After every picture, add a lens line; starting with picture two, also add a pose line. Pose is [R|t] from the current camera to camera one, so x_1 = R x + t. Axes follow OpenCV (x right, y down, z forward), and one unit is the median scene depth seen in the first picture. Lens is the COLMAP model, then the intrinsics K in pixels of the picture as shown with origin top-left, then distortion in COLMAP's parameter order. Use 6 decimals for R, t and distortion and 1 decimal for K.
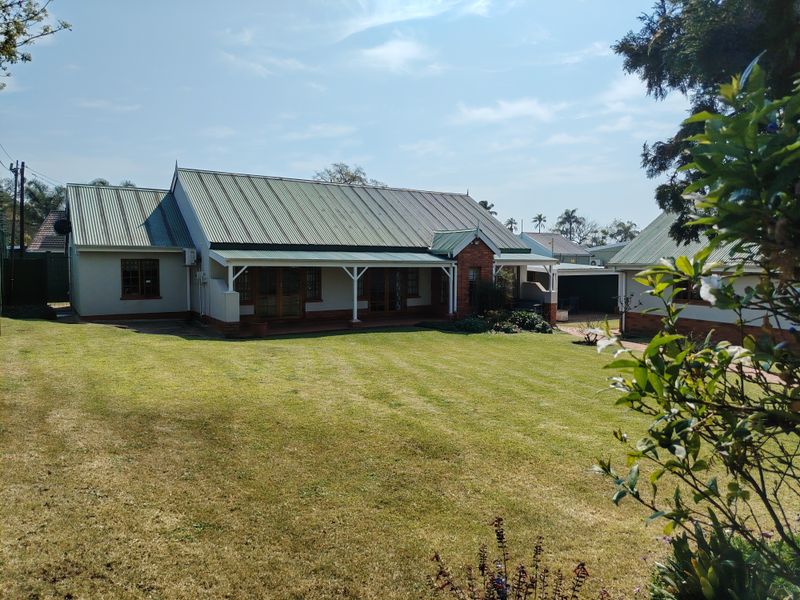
lens RADIAL K [[592.7, 0, 400.0], [0, 592.7, 300.0], [0, 0, 1]] dist [0.049673, -0.002829]
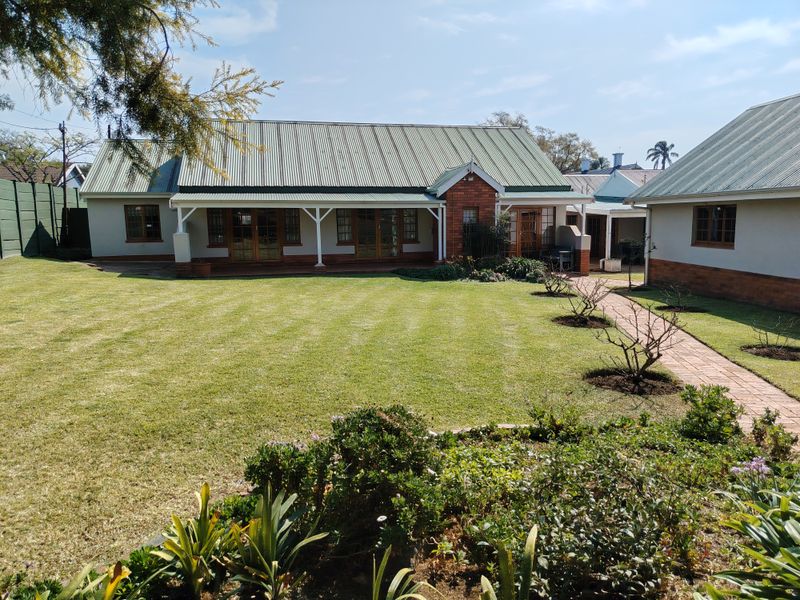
lens RADIAL K [[560.1, 0, 400.0], [0, 560.1, 300.0], [0, 0, 1]] dist [0.031877, -0.004481]
pose [[0.937564, 0.036407, -0.345903, 0.325057], [-0.007039, 0.996289, 0.085782, 0.011185], [0.347742, -0.077991, 0.934341, 0.175356]]
